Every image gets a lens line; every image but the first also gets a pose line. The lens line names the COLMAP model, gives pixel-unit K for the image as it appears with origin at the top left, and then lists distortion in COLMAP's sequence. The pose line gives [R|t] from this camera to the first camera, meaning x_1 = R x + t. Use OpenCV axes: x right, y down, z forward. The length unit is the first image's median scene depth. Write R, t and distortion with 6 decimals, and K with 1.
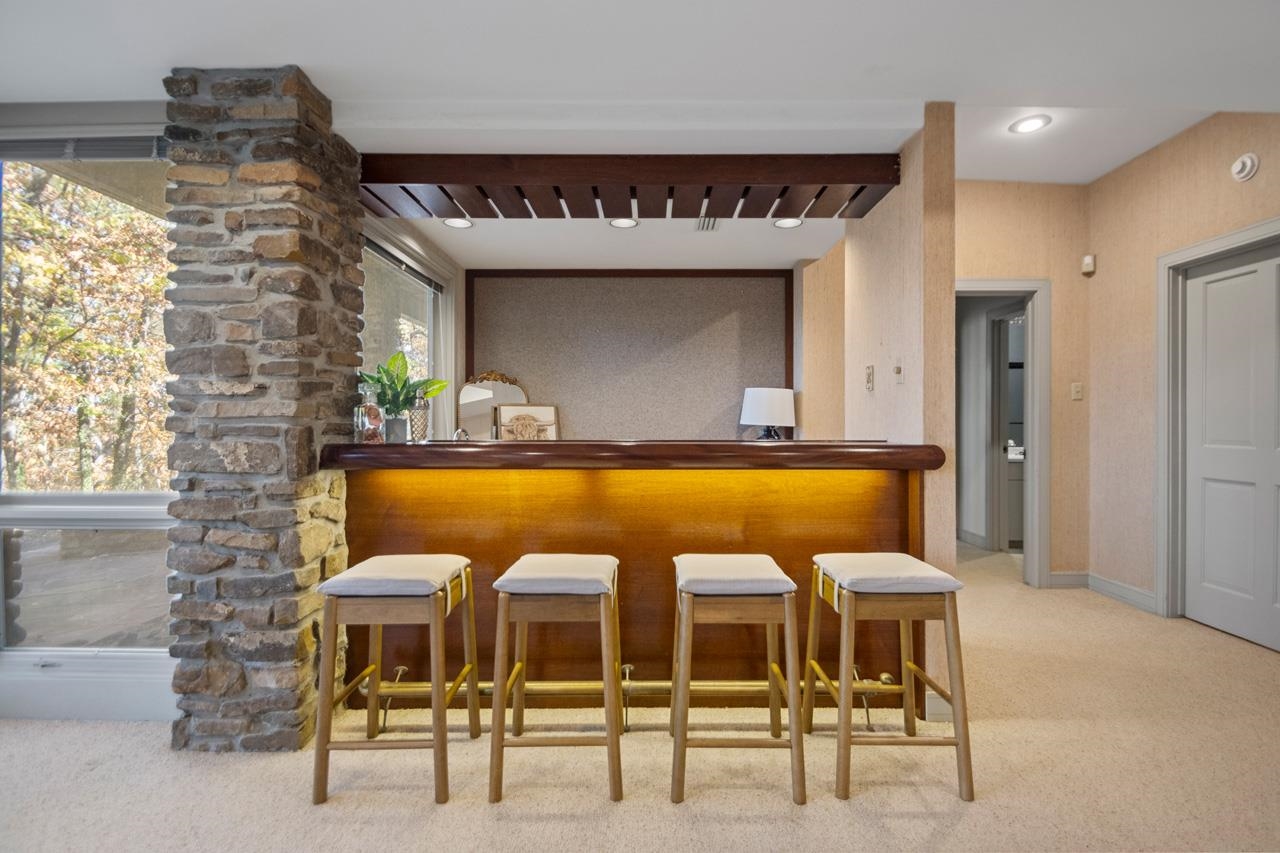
lens RADIAL K [[596.2, 0, 647.8], [0, 596.2, 423.7], [0, 0, 1]] dist [0.007470, -0.008005]
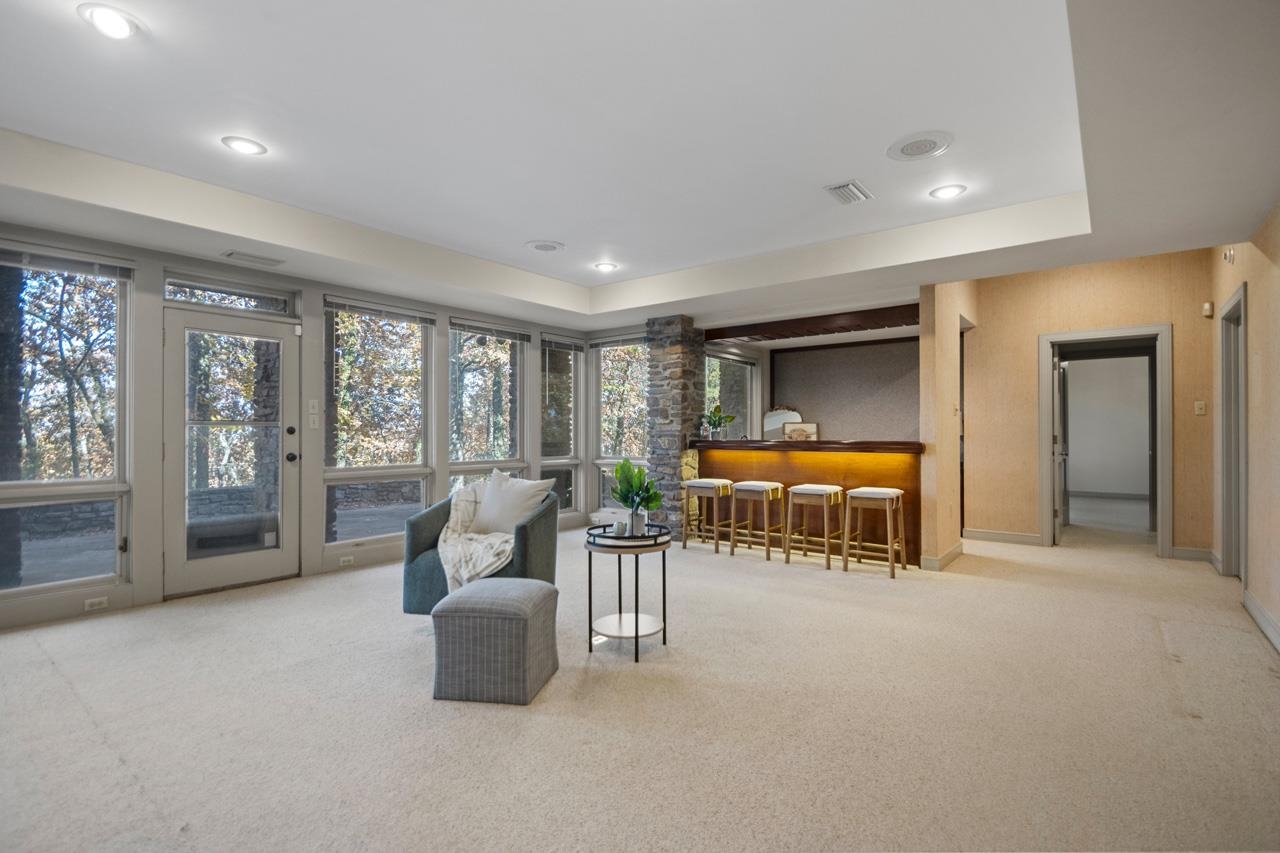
lens RADIAL K [[596.2, 0, 640.8], [0, 596.2, 429.5], [0, 0, 1]] dist [0.007470, -0.008005]
pose [[0.784011, -0.004002, -0.620734, 1.095259], [-0.001791, 0.999960, -0.008709, 0.009376], [0.620744, 0.007940, 0.783973, -1.451574]]
